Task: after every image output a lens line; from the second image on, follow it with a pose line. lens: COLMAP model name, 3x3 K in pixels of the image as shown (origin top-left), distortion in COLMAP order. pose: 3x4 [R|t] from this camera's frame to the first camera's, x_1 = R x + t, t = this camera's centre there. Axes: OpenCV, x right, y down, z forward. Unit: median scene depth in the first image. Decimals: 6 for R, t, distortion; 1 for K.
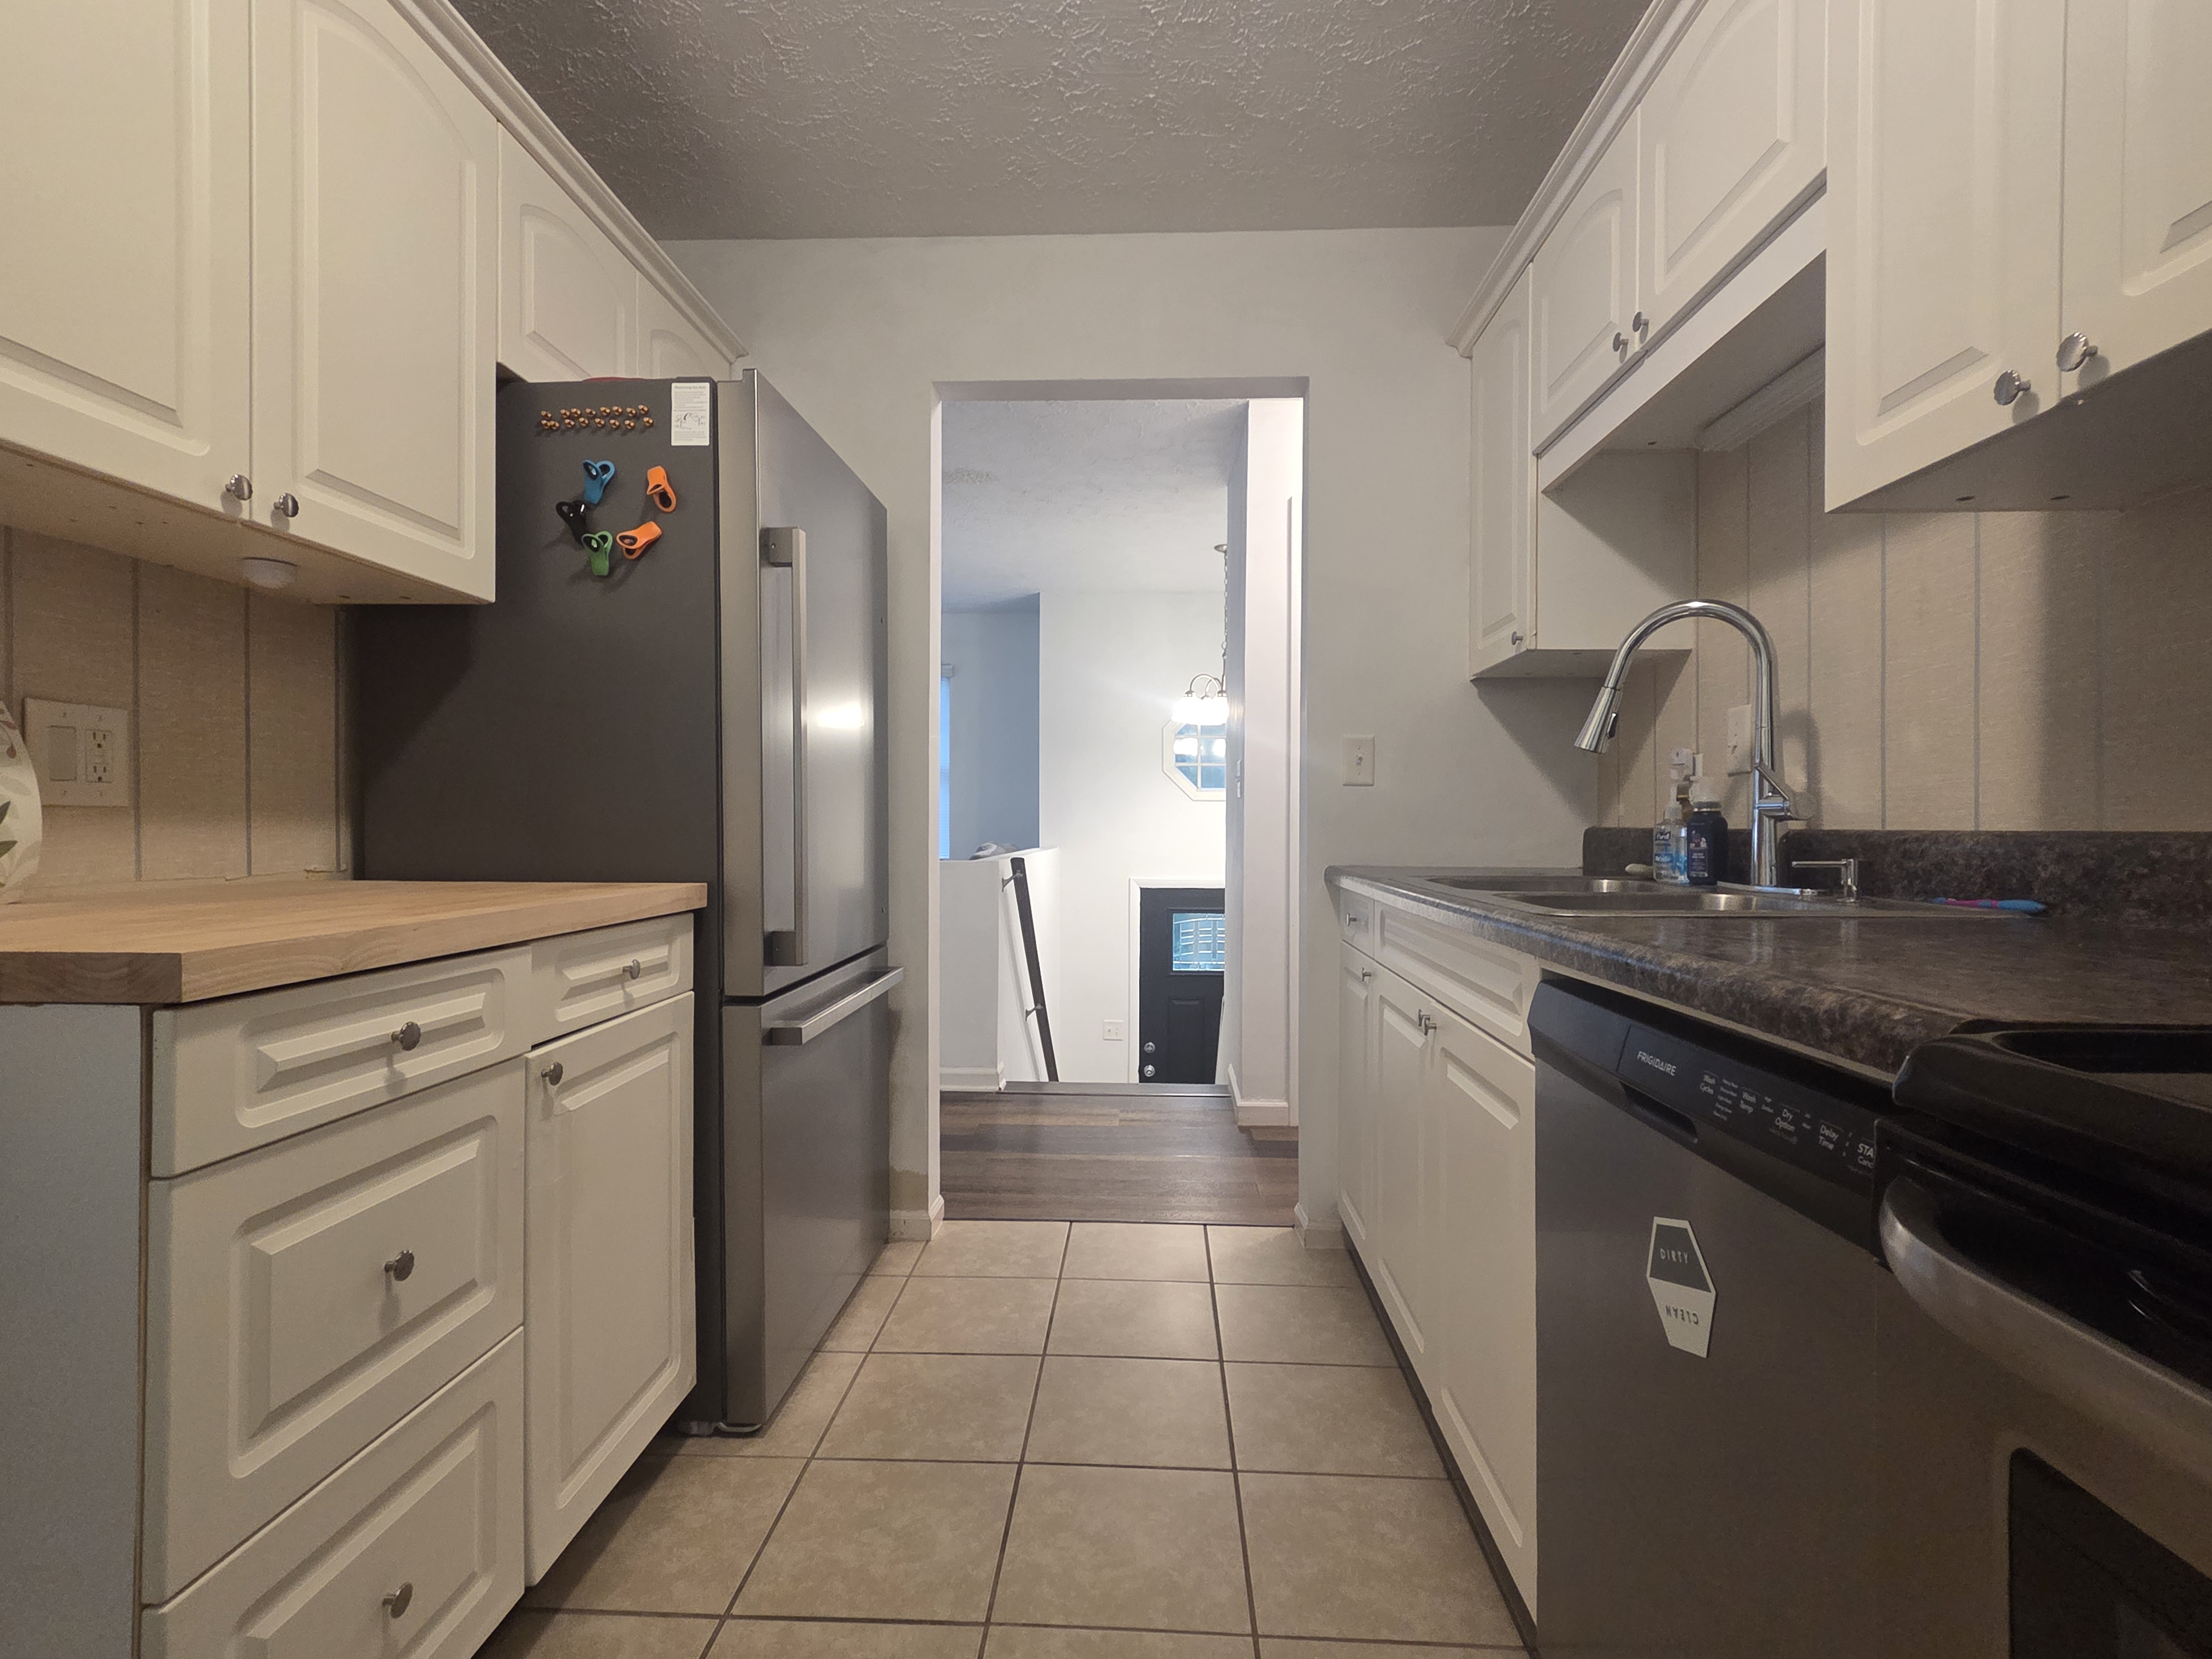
lens RADIAL K [[1060.1, 0, 1110.1], [0, 1060.1, 830.2], [0, 0, 1]] dist [-0.000026, 0.000323]
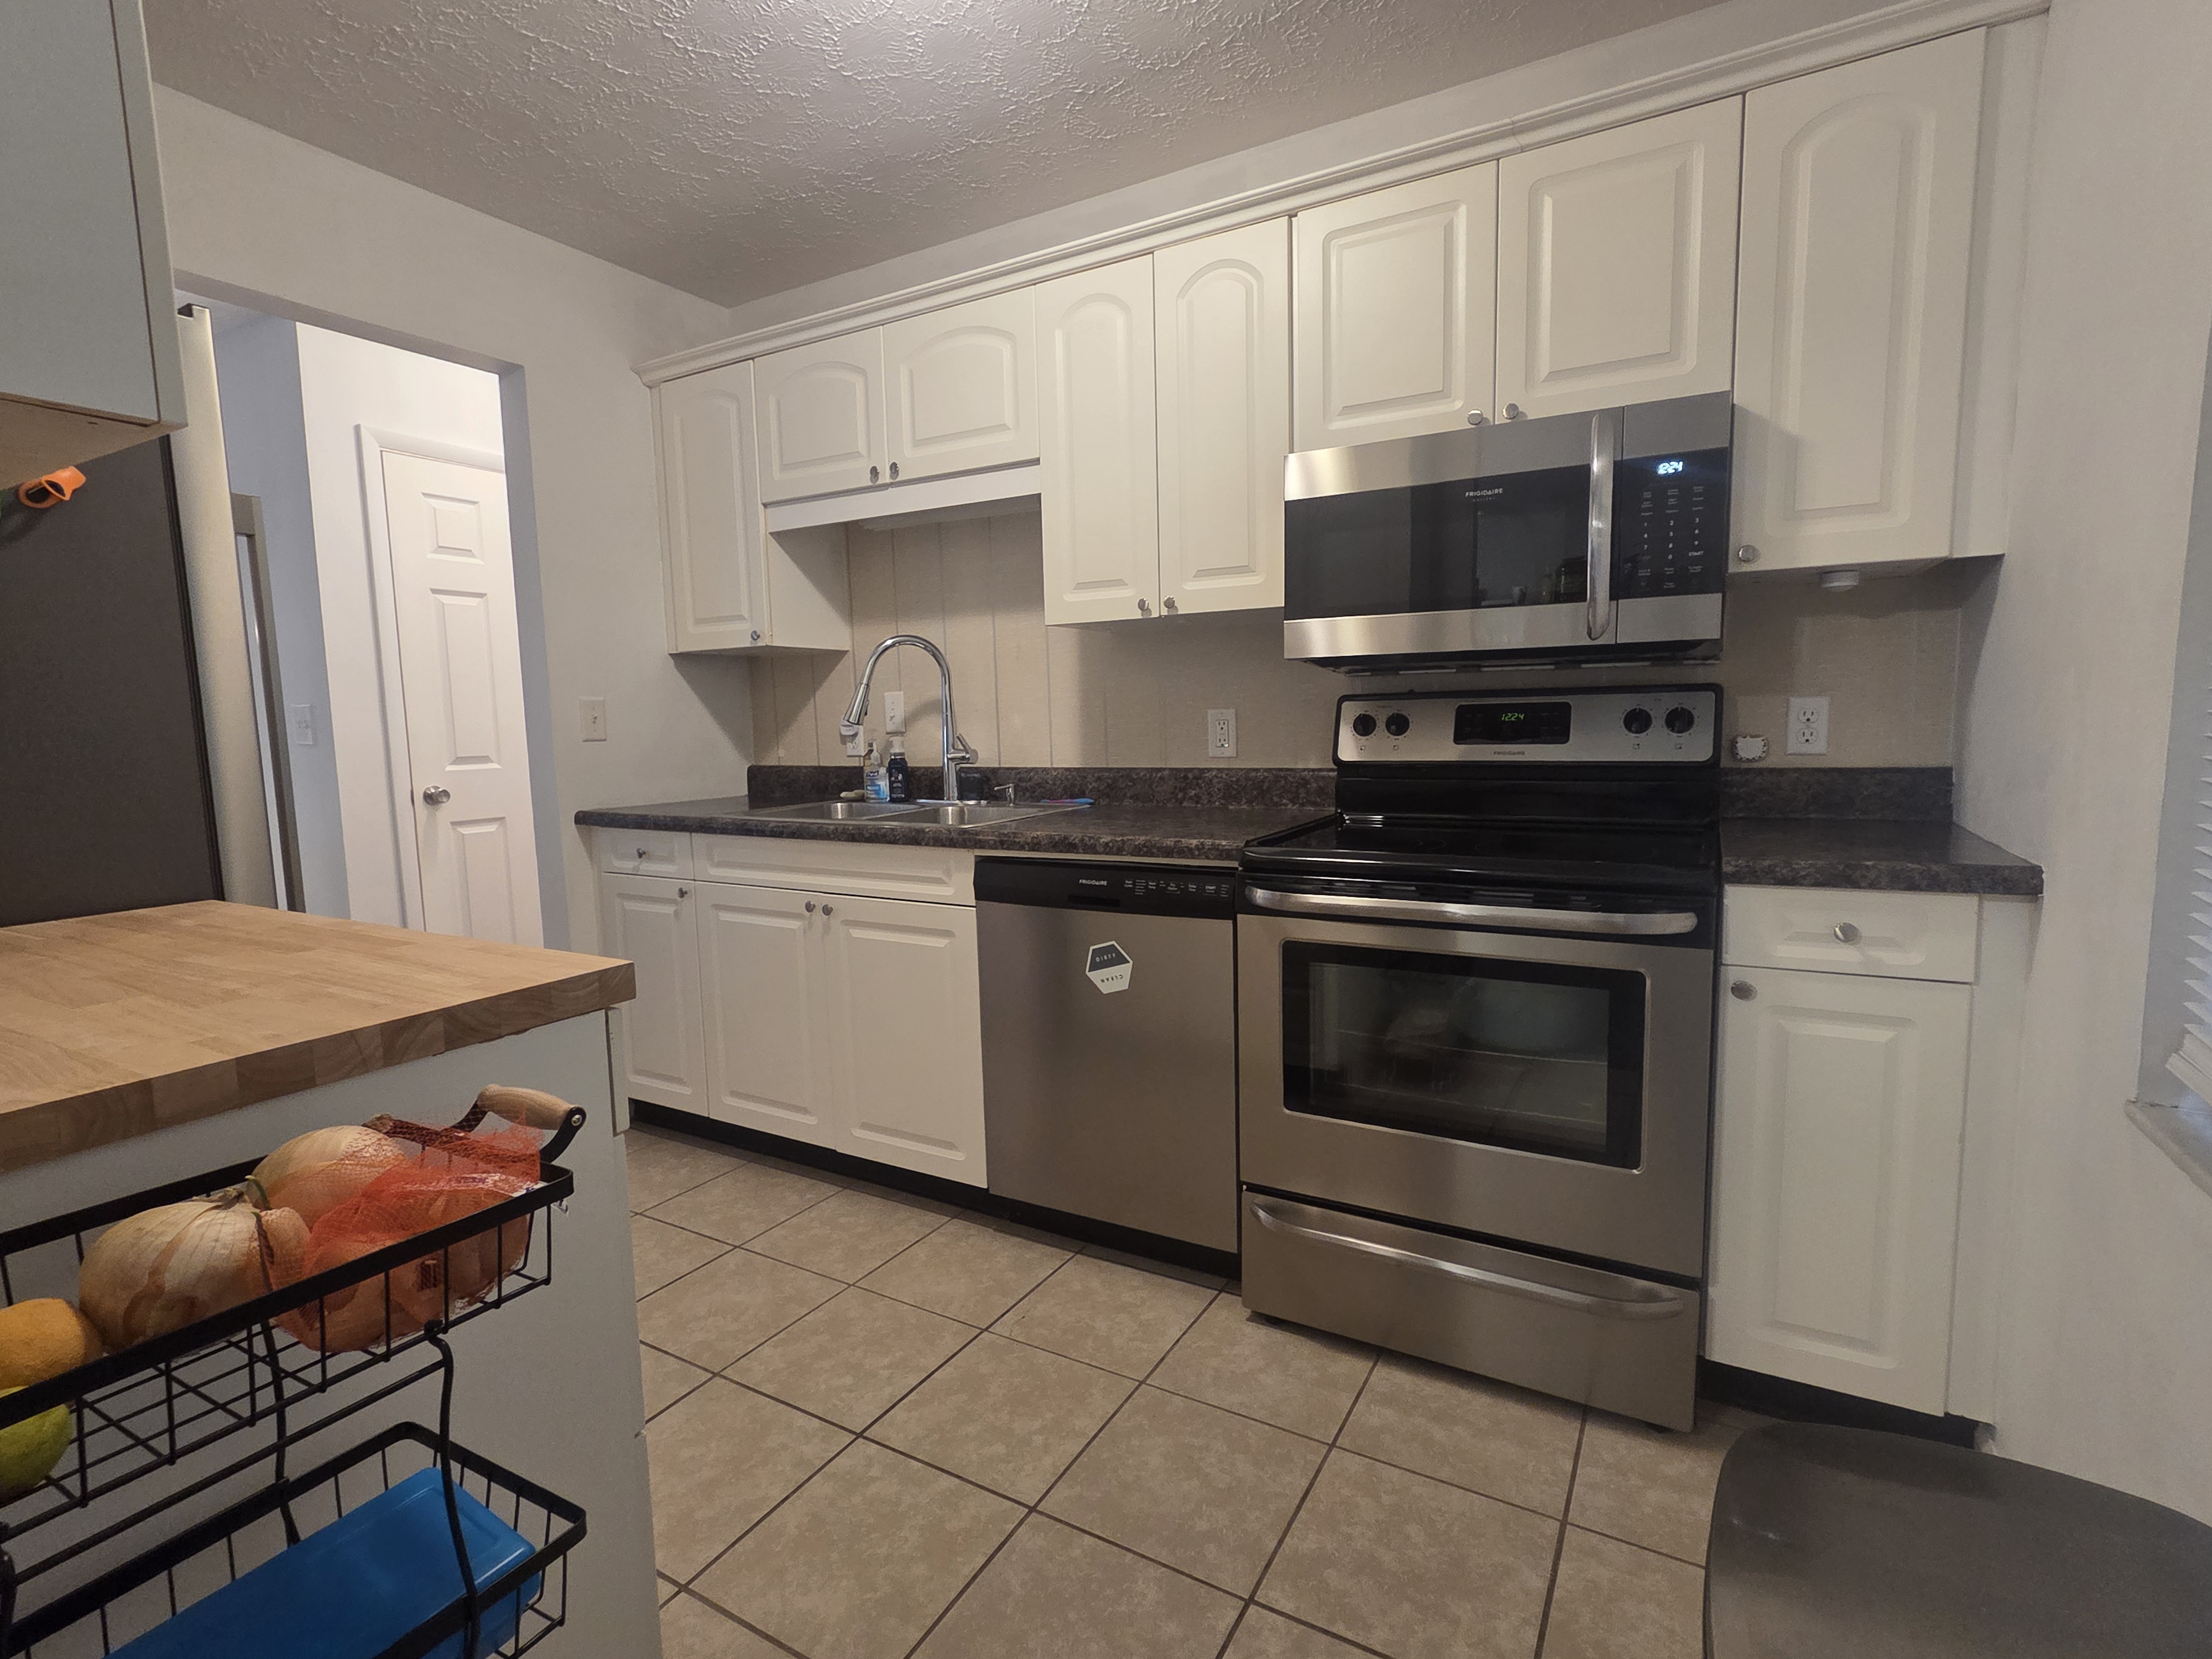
lens RADIAL K [[1060.1, 0, 1110.1], [0, 1060.1, 830.2], [0, 0, 1]] dist [-0.000026, 0.000323]
pose [[0.466484, -0.111906, 0.877422, -0.967978], [0.030234, 0.993402, 0.110623, -0.100893], [-0.884013, -0.025076, 0.466790, -0.096784]]
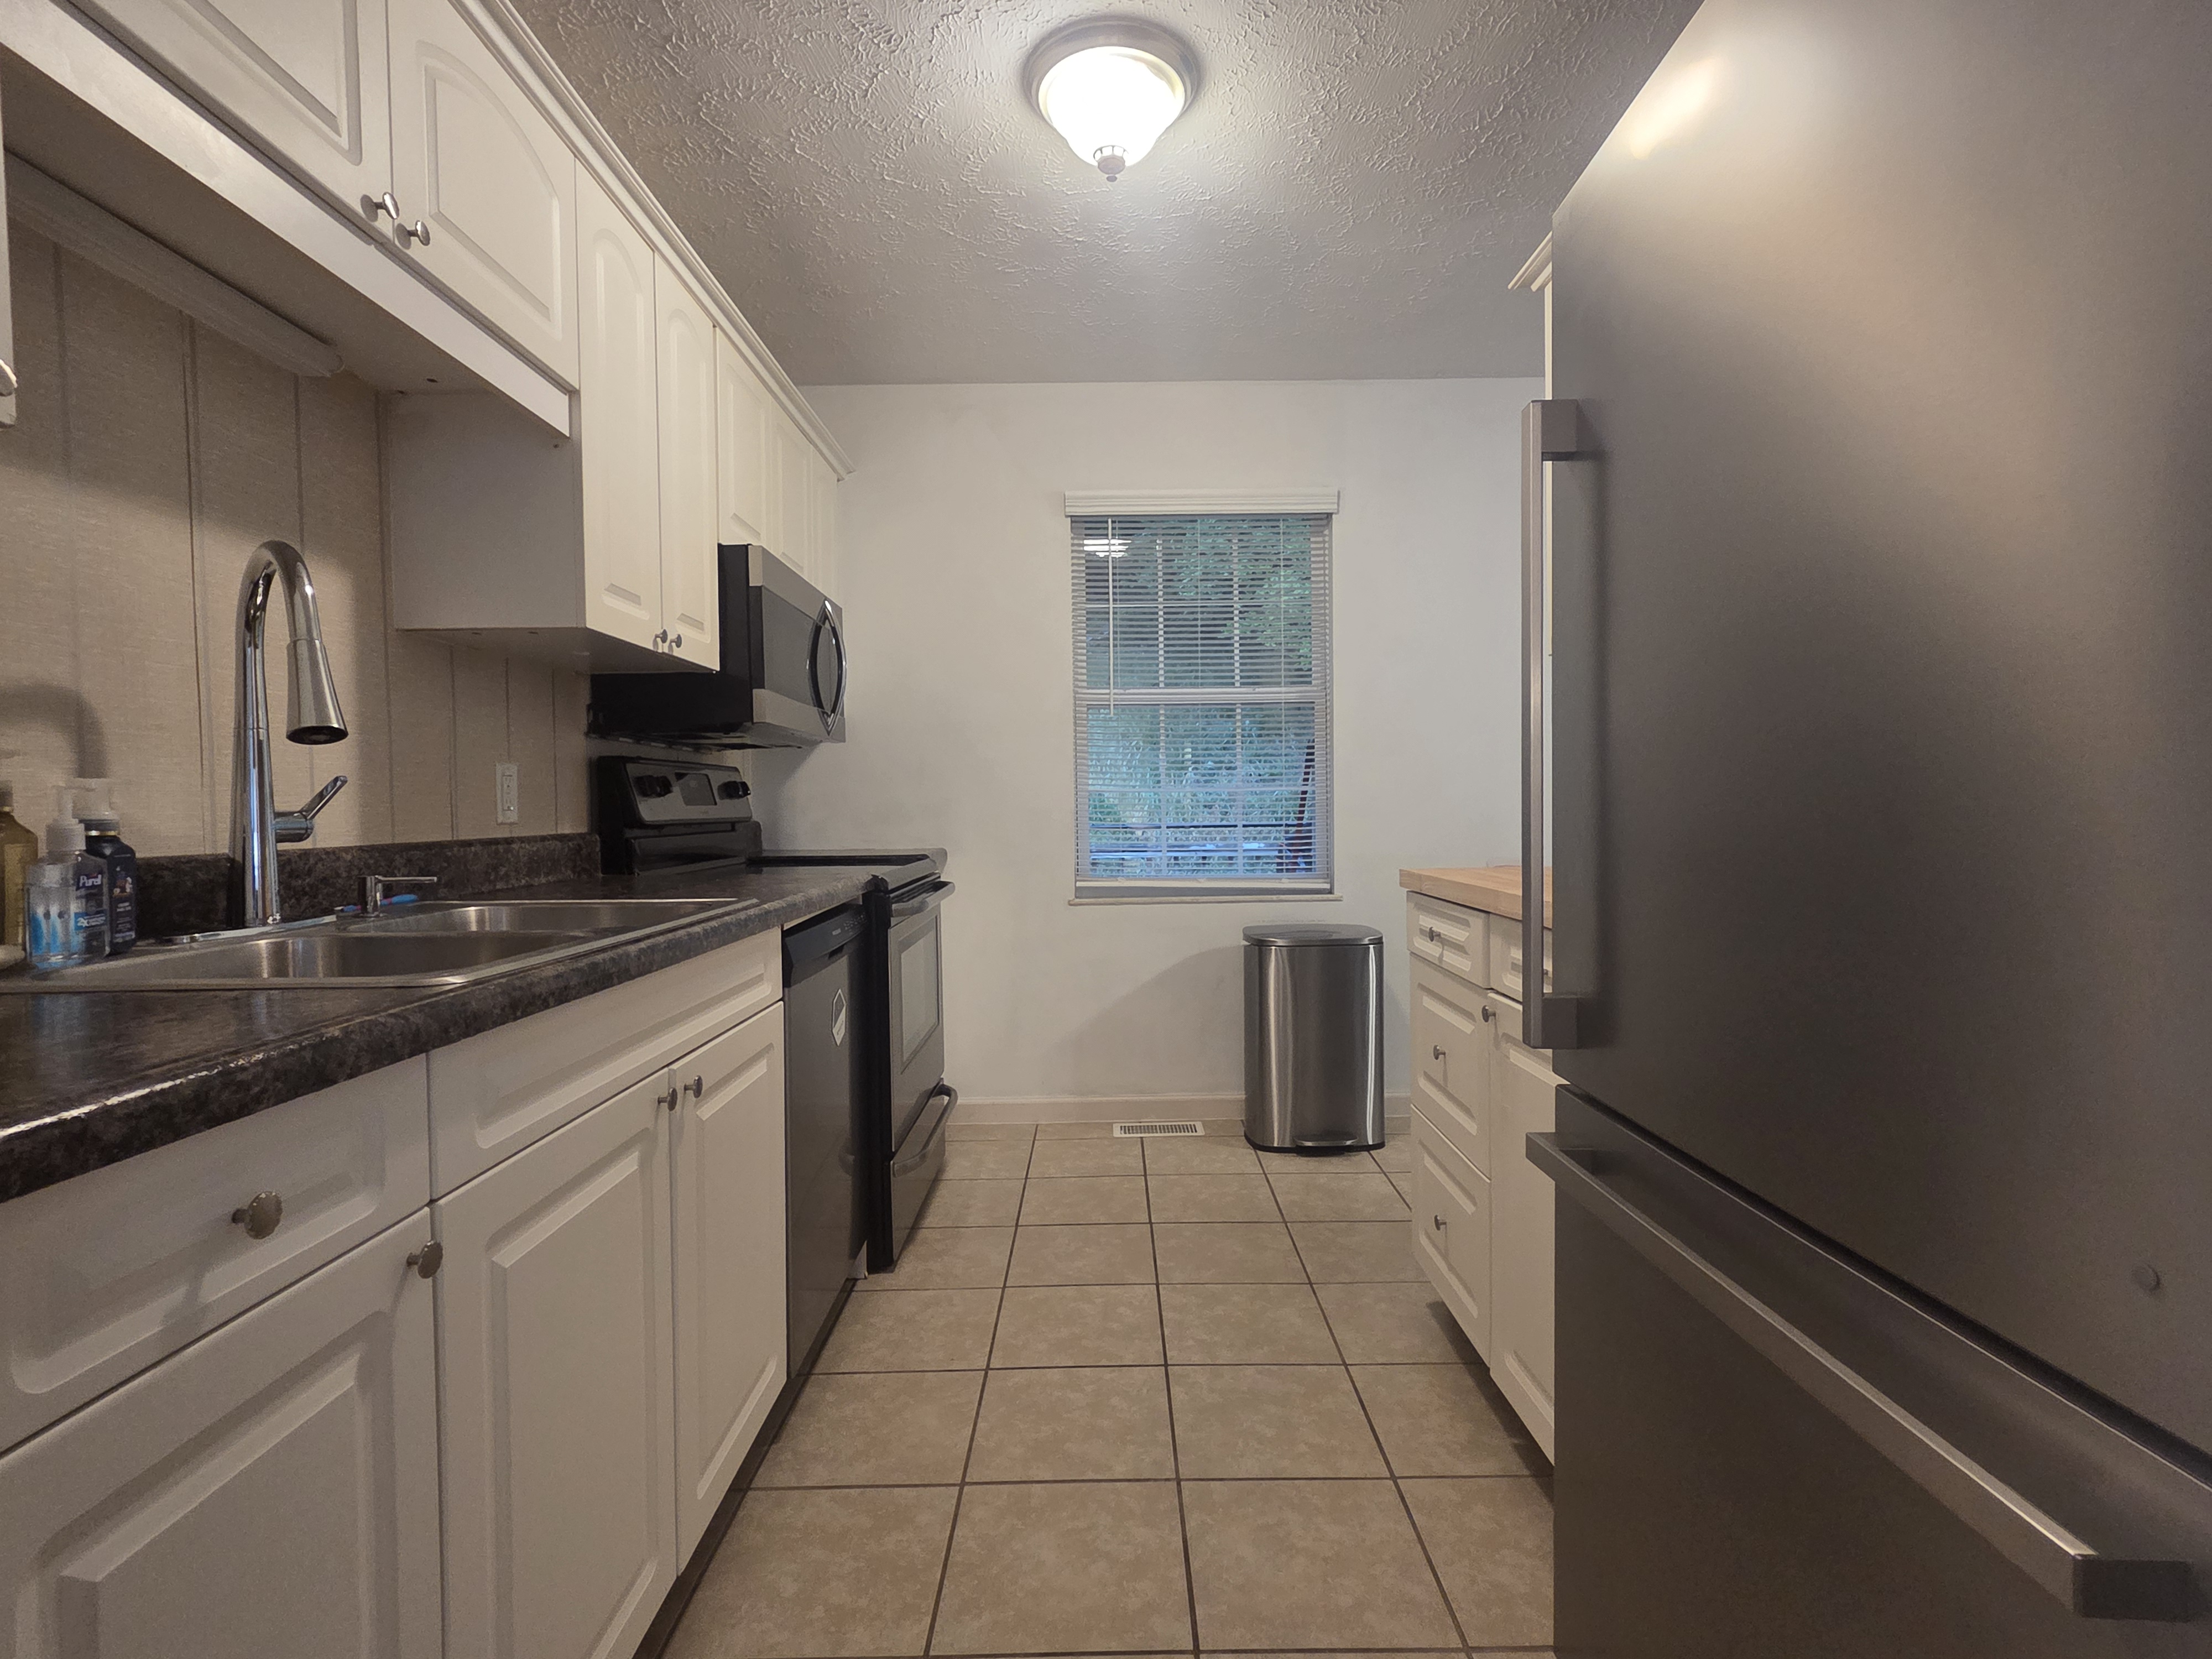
lens RADIAL K [[1060.1, 0, 1110.1], [0, 1060.1, 830.2], [0, 0, 1]] dist [-0.000026, 0.000323]
pose [[-0.999074, 0.012556, -0.041156, 0.006031], [0.011273, 0.999448, 0.031259, -0.042824], [0.041526, 0.030766, -0.998664, 2.083463]]
